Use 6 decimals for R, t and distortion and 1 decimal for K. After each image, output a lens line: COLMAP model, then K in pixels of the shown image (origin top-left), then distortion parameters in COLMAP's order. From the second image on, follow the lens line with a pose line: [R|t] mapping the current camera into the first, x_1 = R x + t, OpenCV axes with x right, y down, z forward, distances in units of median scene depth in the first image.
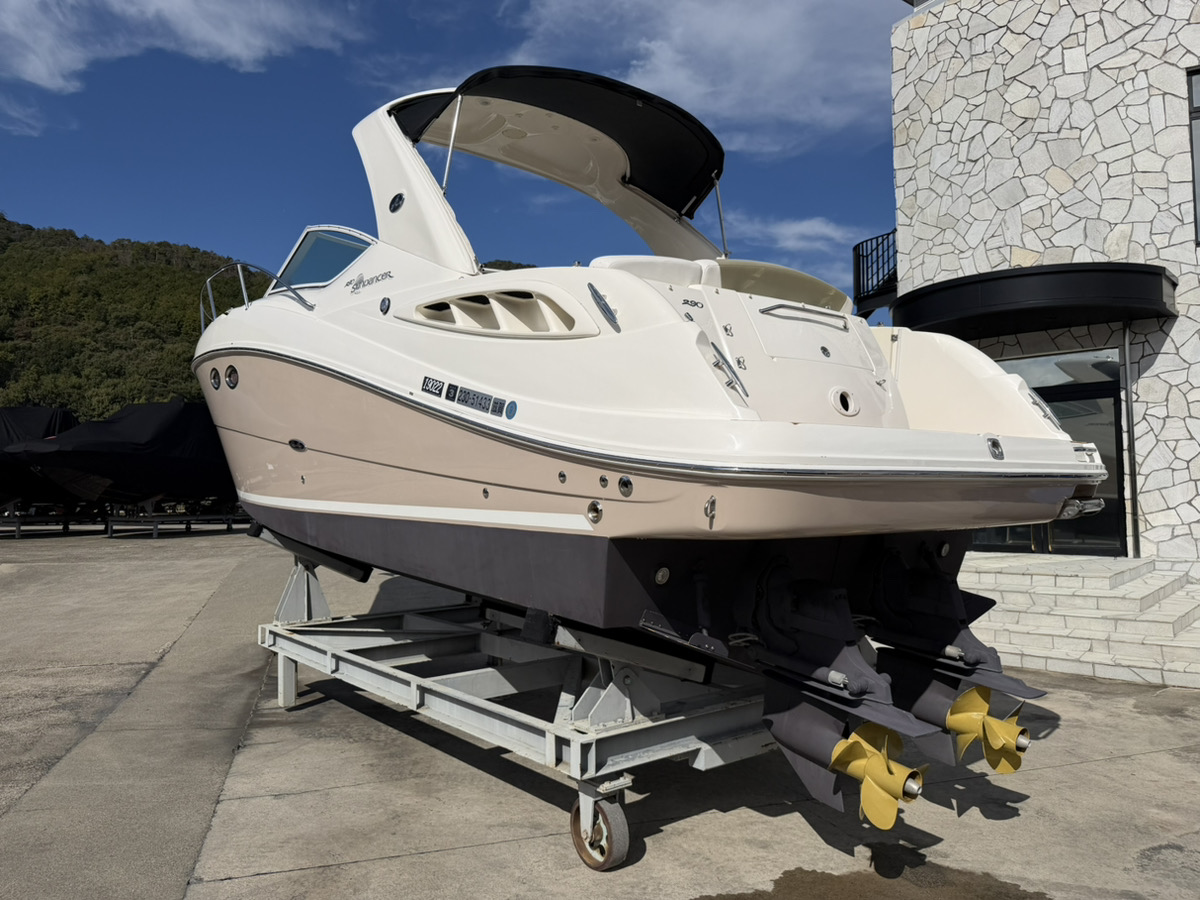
lens RADIAL K [[848.0, 0, 604.9], [0, 848.0, 444.1], [0, 0, 1]] dist [0.062216, -0.072973]
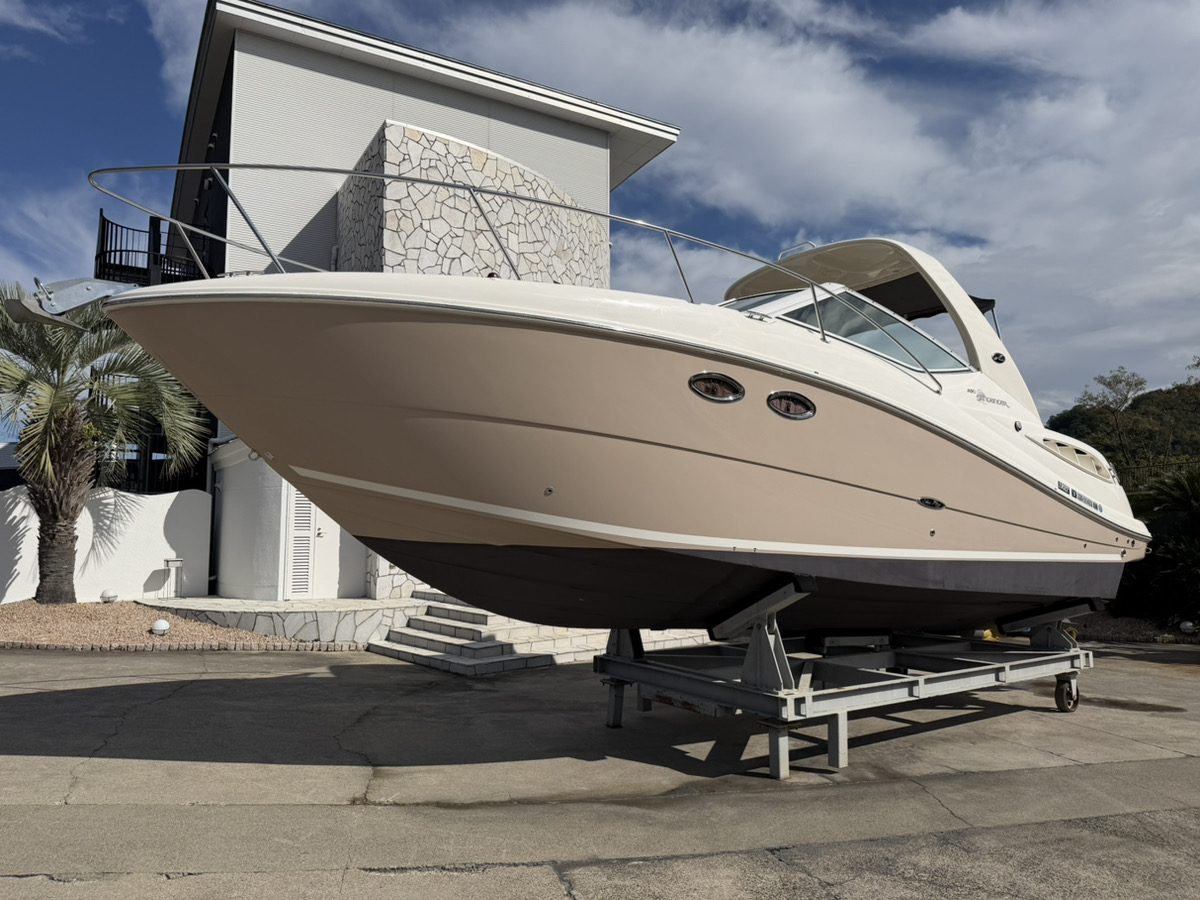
lens RADIAL K [[848.0, 0, 604.9], [0, 848.0, 444.1], [0, 0, 1]] dist [0.062216, -0.072973]
pose [[0.045377, 0.113719, 0.992476, -1.678906], [-0.062503, 0.991876, -0.110793, 0.085078], [-0.997013, -0.057005, 0.052117, 1.506626]]
